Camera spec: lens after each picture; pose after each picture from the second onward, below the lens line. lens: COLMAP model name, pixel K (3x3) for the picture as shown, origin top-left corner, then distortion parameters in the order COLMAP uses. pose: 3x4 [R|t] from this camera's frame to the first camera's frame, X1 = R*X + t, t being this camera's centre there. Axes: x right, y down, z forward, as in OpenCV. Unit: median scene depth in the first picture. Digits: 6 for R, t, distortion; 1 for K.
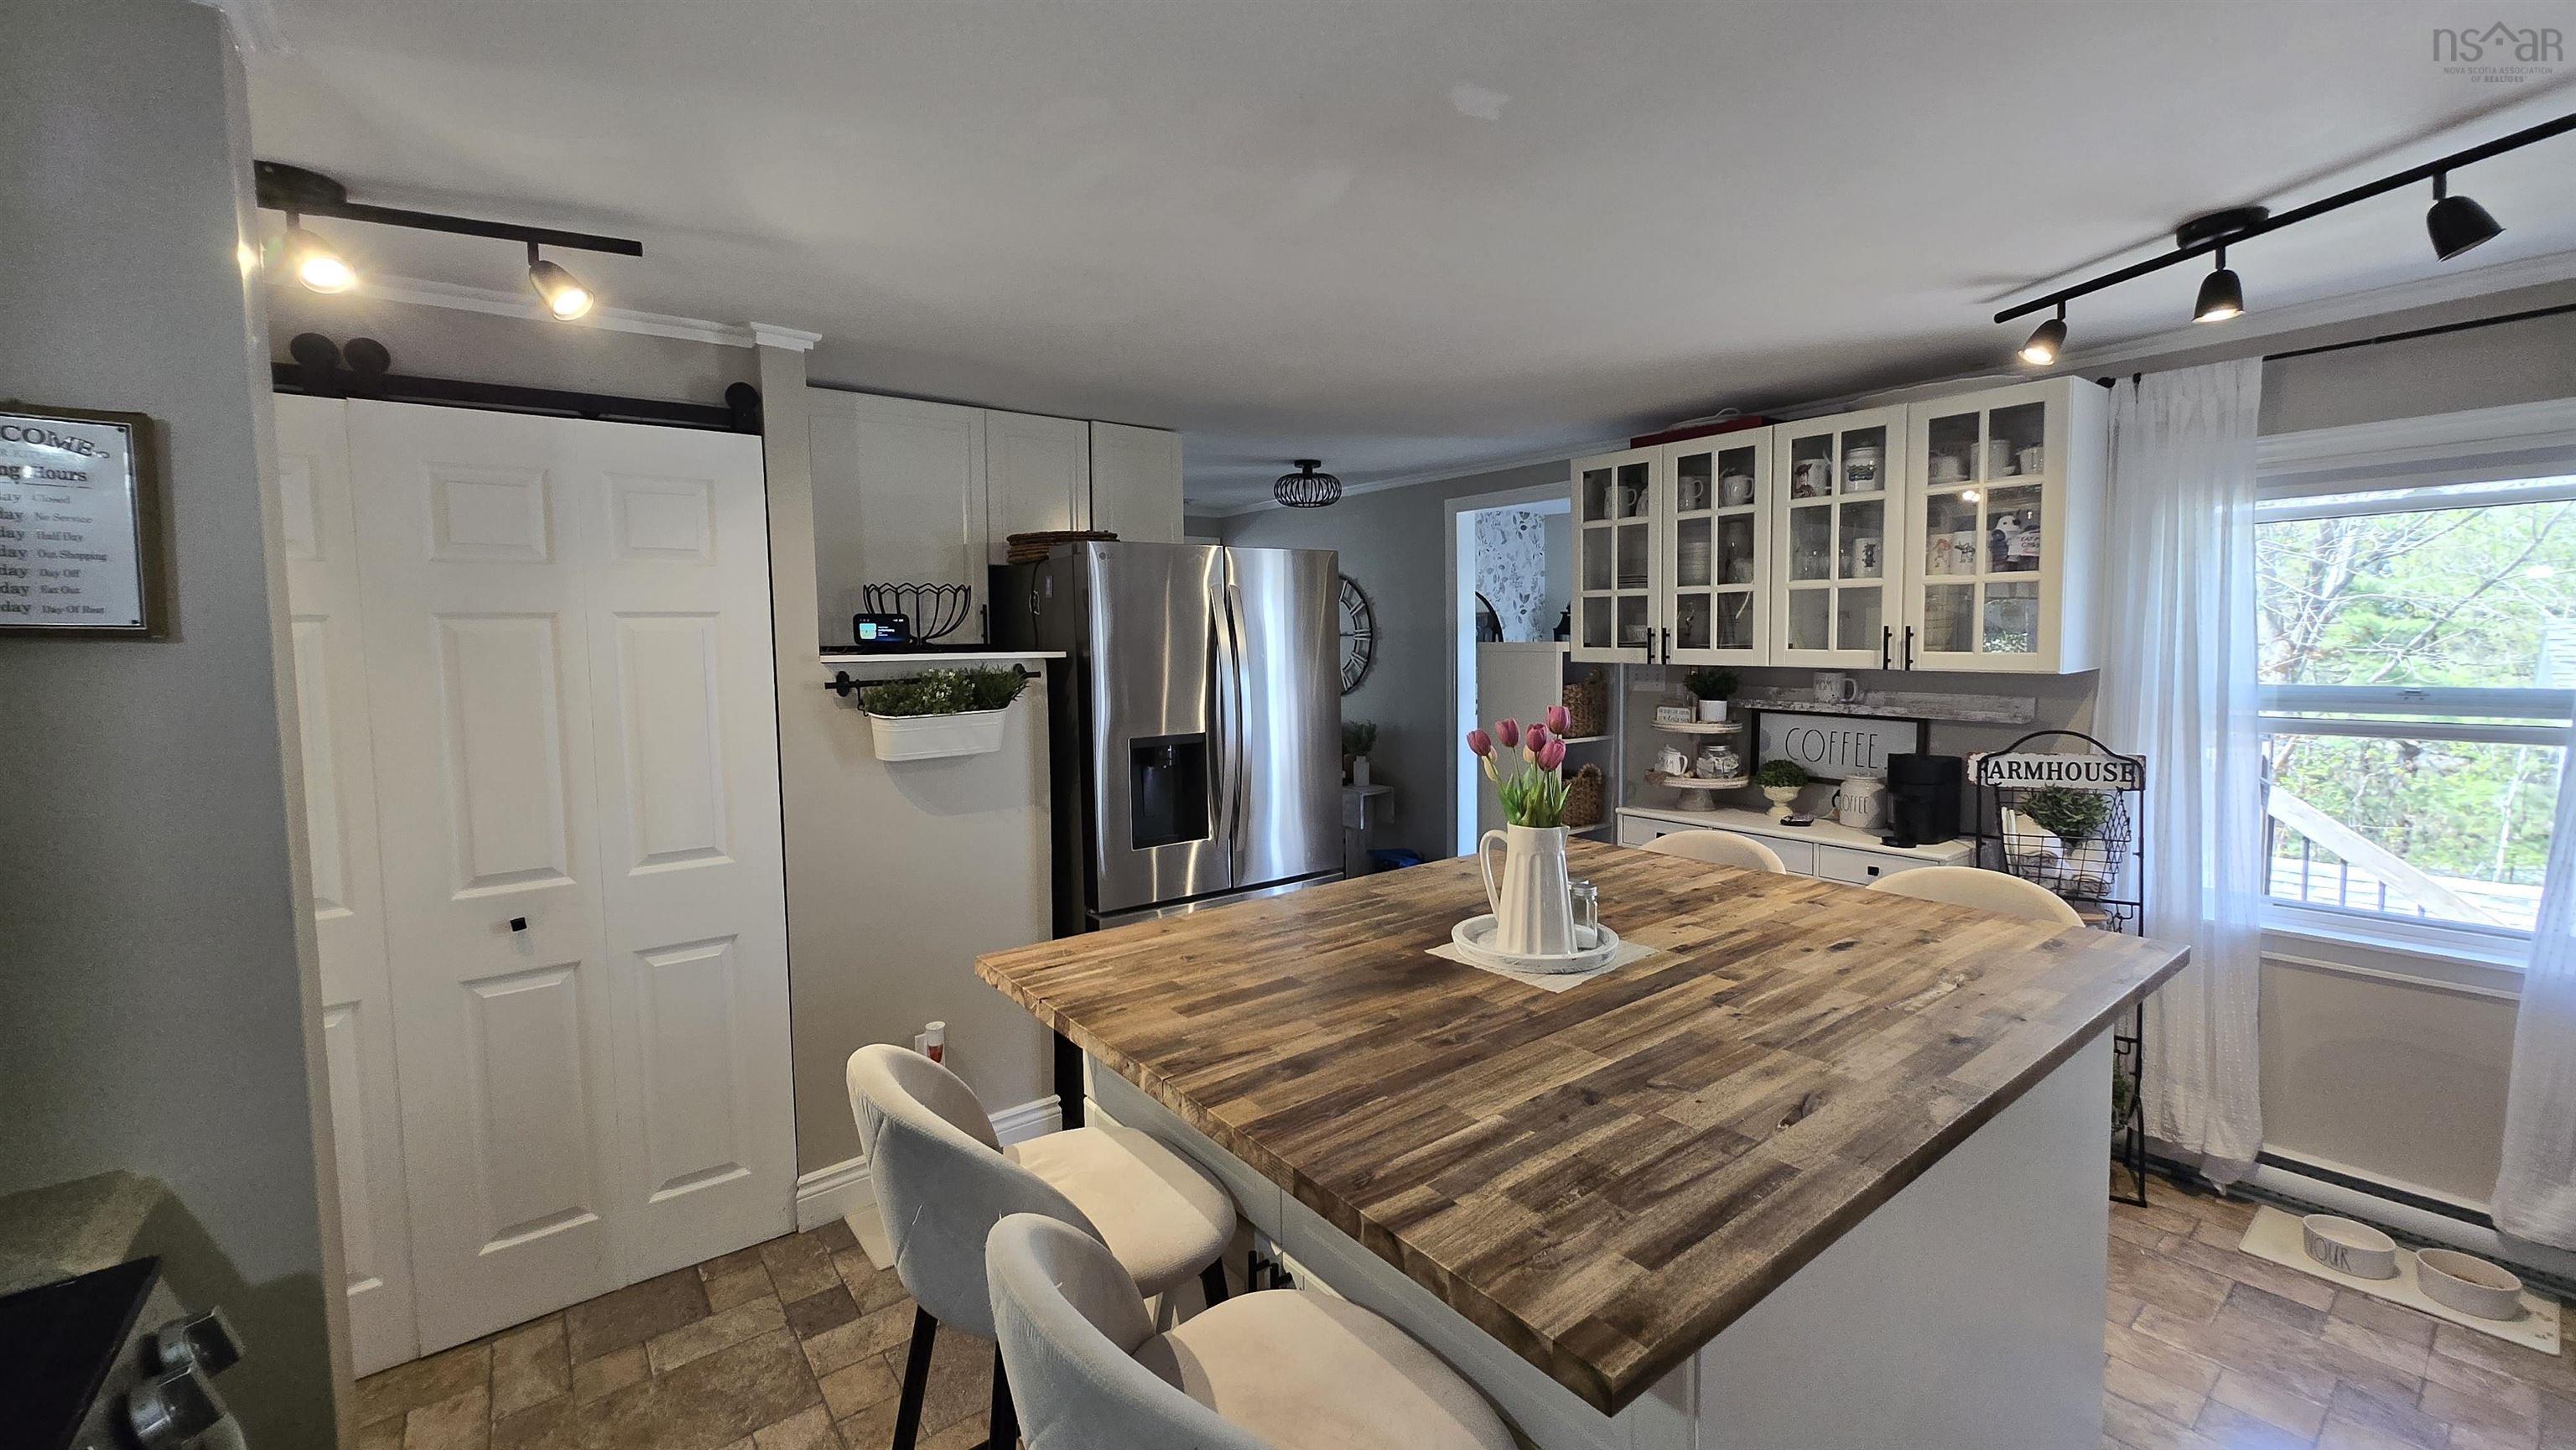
lens RADIAL K [[1030.1, 0, 1252.8], [0, 1030.1, 719.8], [0, 0, 1]] dist [0.032185, 0.000059]
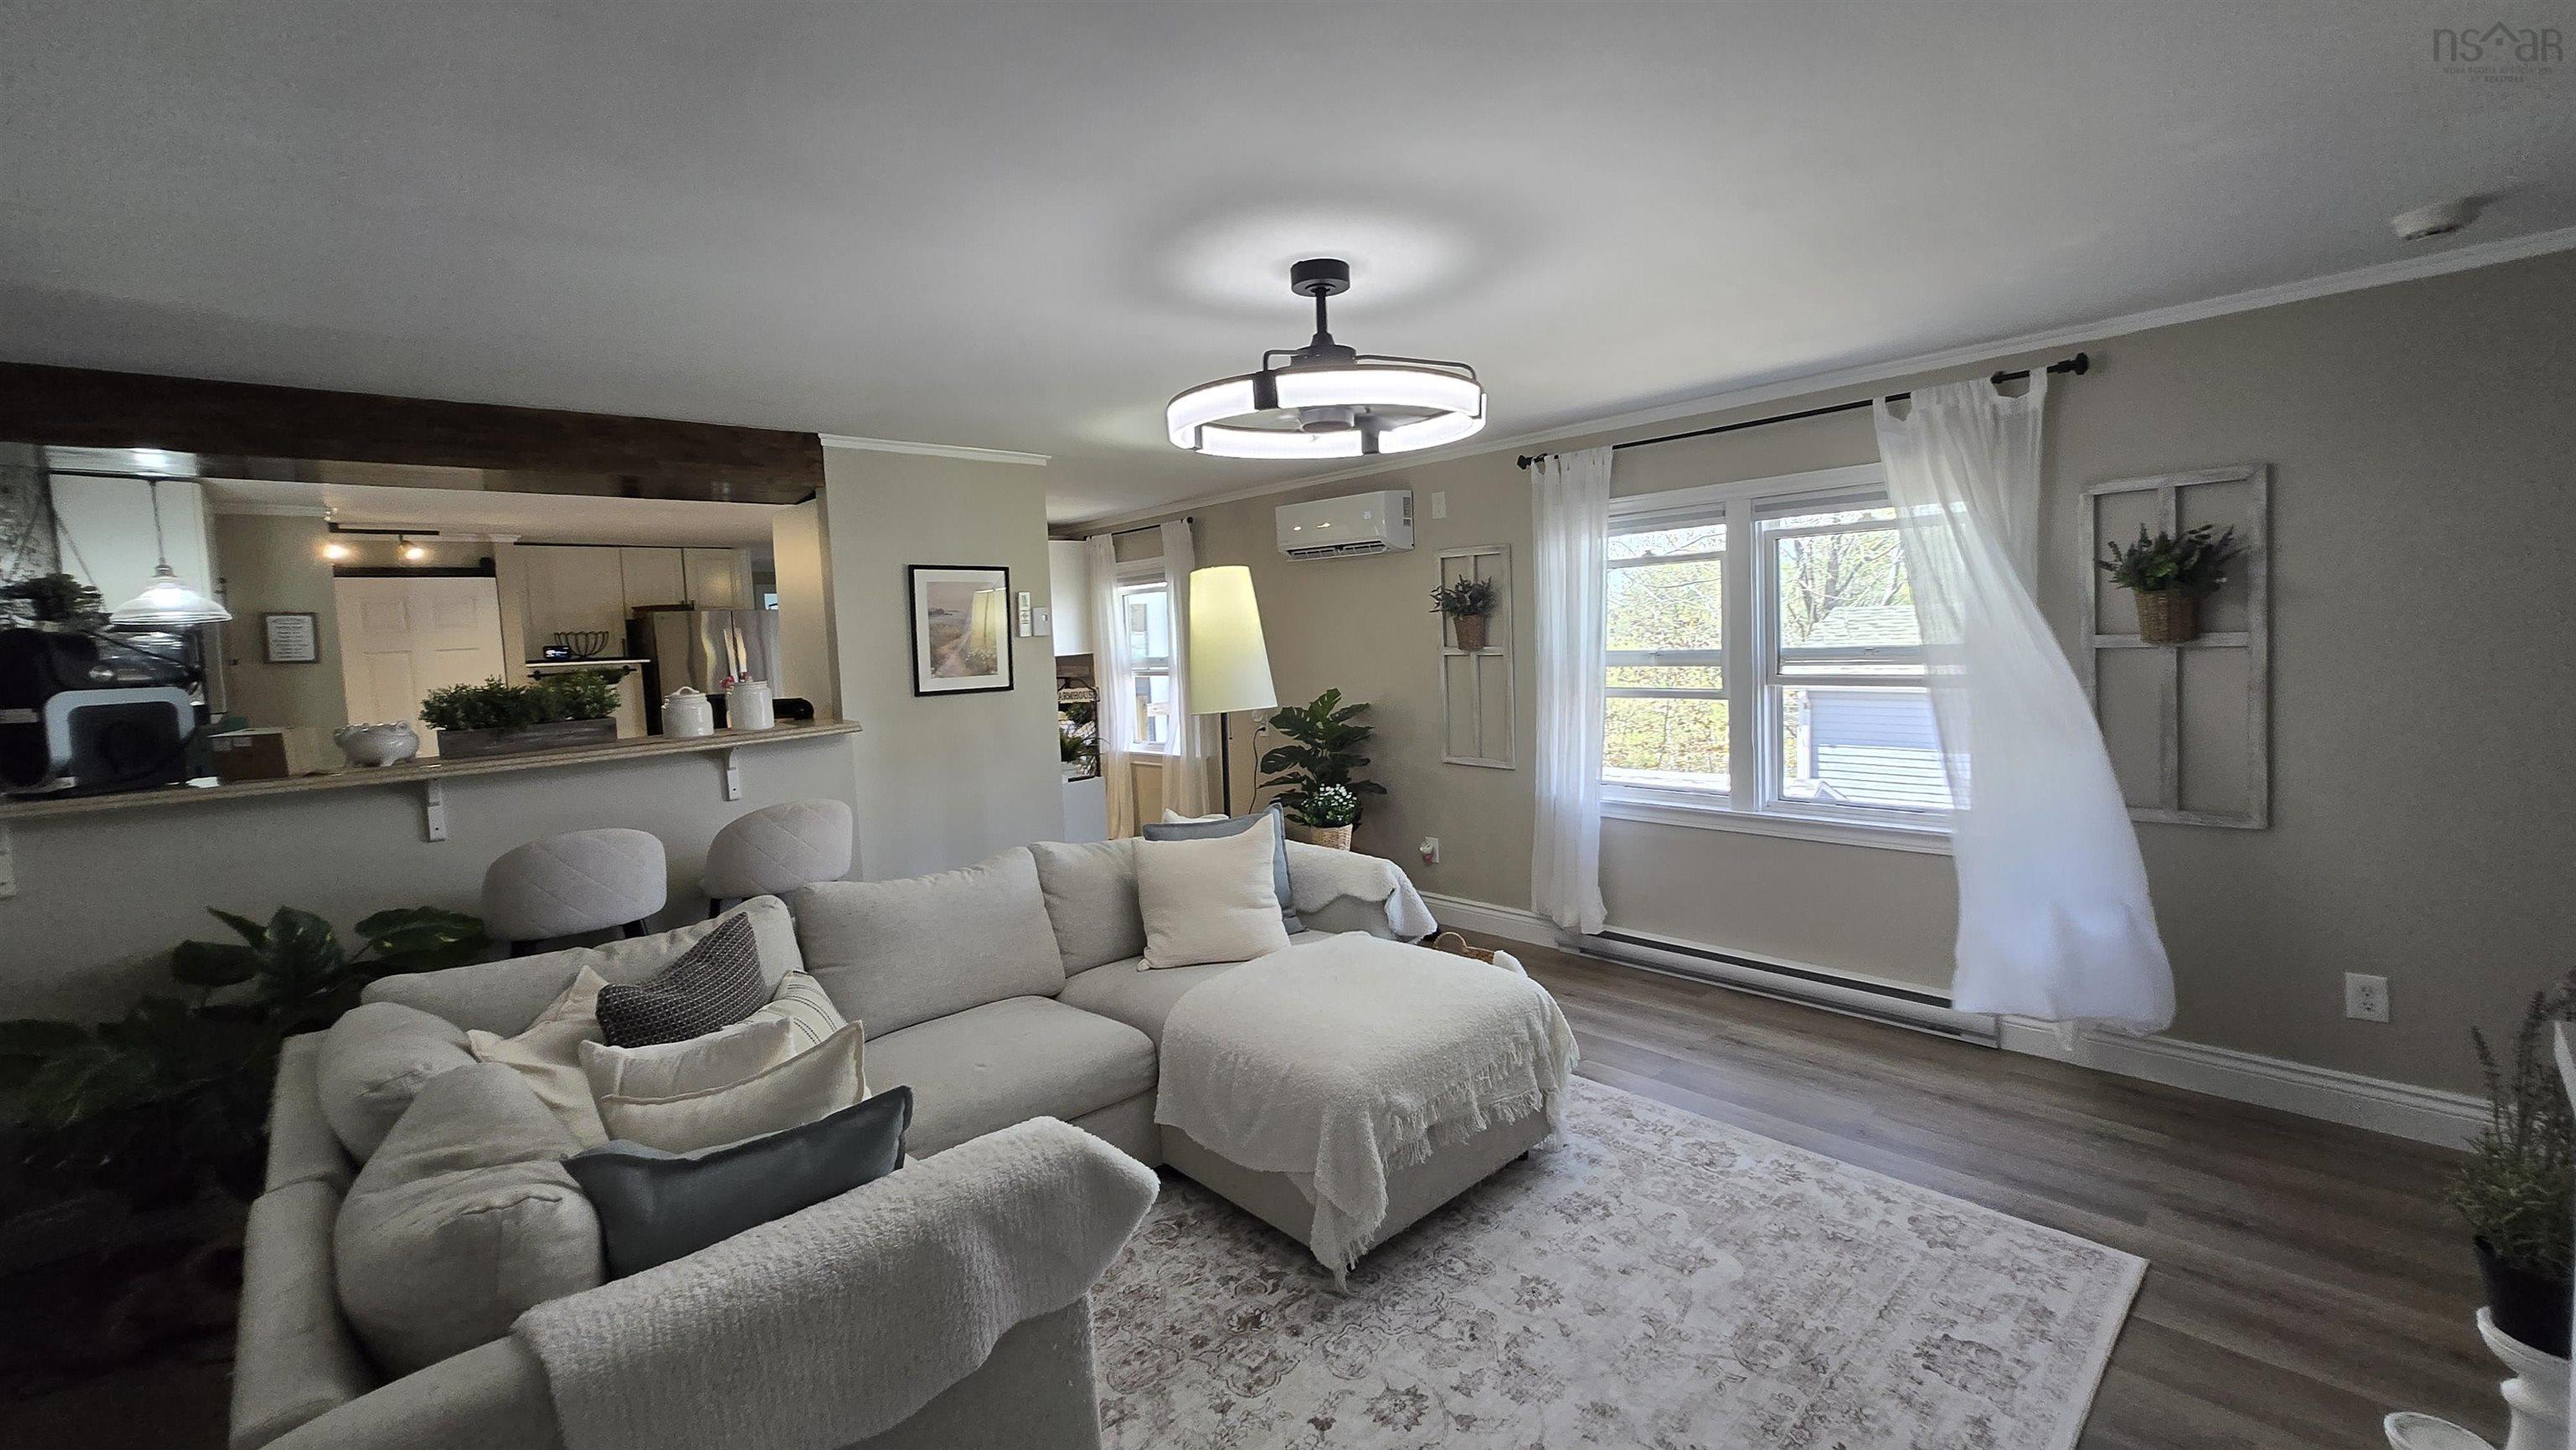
lens RADIAL K [[1037.2, 0, 1269.4], [0, 1037.2, 702.2], [0, 0, 1]] dist [-0.001114, -0.000164]
pose [[0.993302, -0.035849, 0.109850, 1.020974], [0.037778, 0.999165, -0.015536, 0.128515], [-0.109201, 0.019582, 0.993827, -1.566468]]
